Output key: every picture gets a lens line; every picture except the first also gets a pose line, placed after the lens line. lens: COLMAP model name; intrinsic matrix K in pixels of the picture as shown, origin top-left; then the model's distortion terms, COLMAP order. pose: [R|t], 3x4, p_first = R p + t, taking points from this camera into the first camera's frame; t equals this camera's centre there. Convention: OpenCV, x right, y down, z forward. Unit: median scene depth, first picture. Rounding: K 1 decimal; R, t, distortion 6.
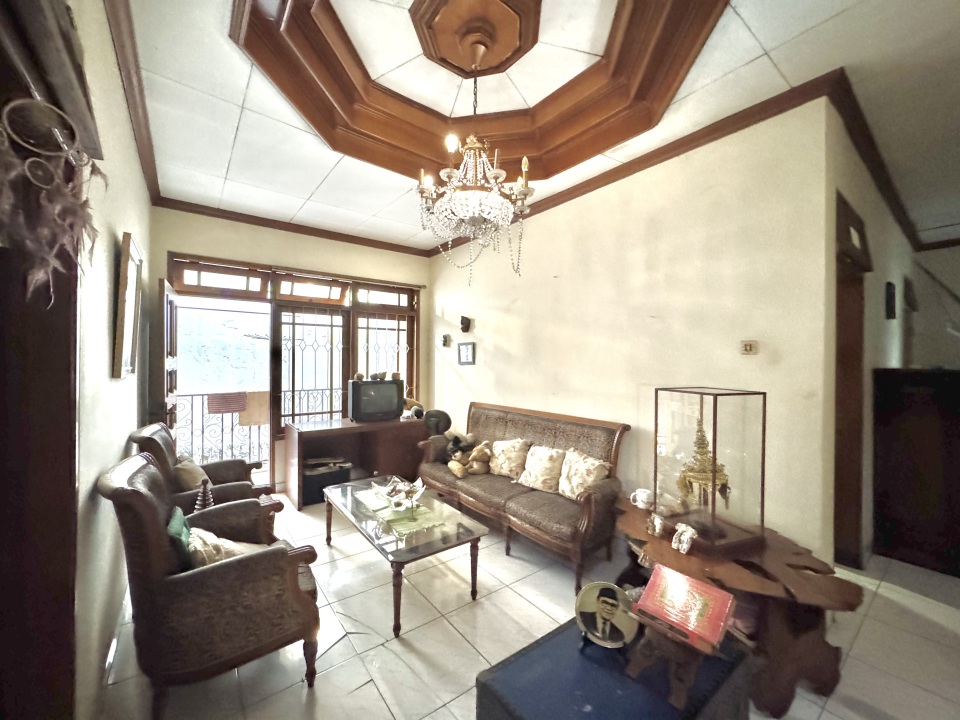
lens RADIAL K [[383.1, 0, 480.2], [0, 383.1, 361.3], [0, 0, 1]] dist [-0.001396, -0.000128]
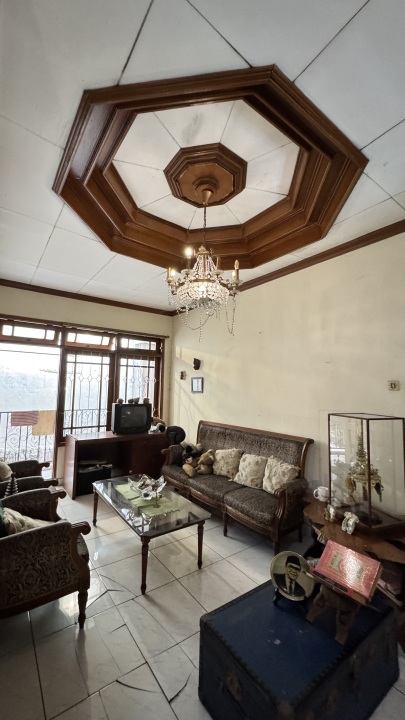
lens RADIAL K [[287.9, 0, 202.5], [0, 287.9, 360.0], [0, 0, 1]] dist [-0.000808, -0.000264]
pose [[0.999751, 0.010352, -0.019749, 0.005659], [-0.012222, 0.995203, -0.097065, -0.016438], [0.018649, 0.097282, 0.995082, -0.087101]]
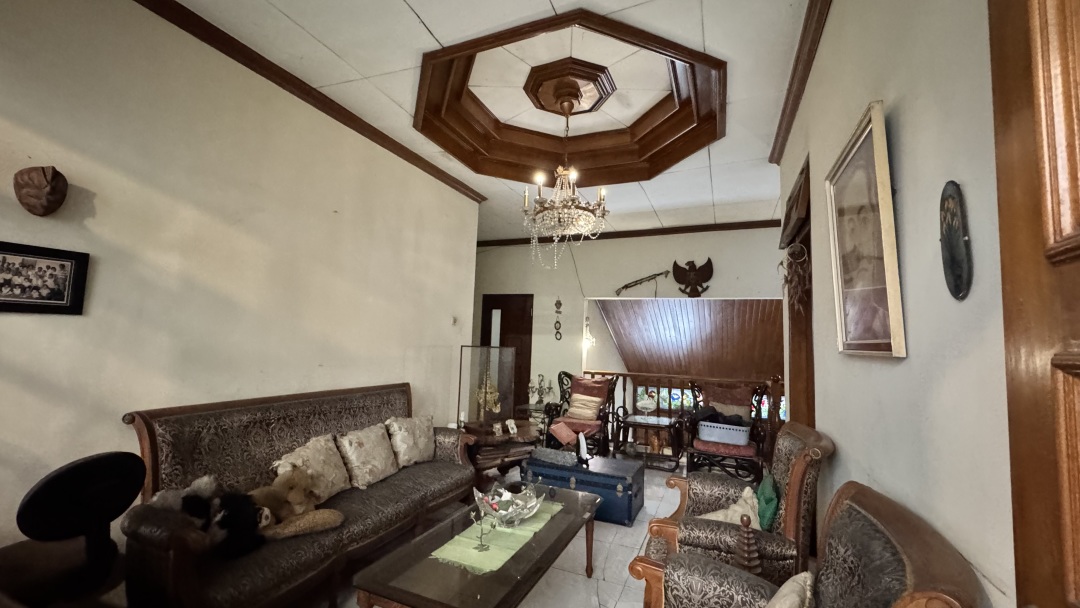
lens RADIAL K [[431.9, 0, 540.0], [0, 431.9, 304.0], [0, 0, 1]] dist [-0.000808, -0.000264]
pose [[-0.494657, 0.050469, 0.867622, -1.037191], [-0.037172, 0.996170, -0.079139, 0.024985], [-0.868293, -0.071398, -0.490887, 1.464615]]
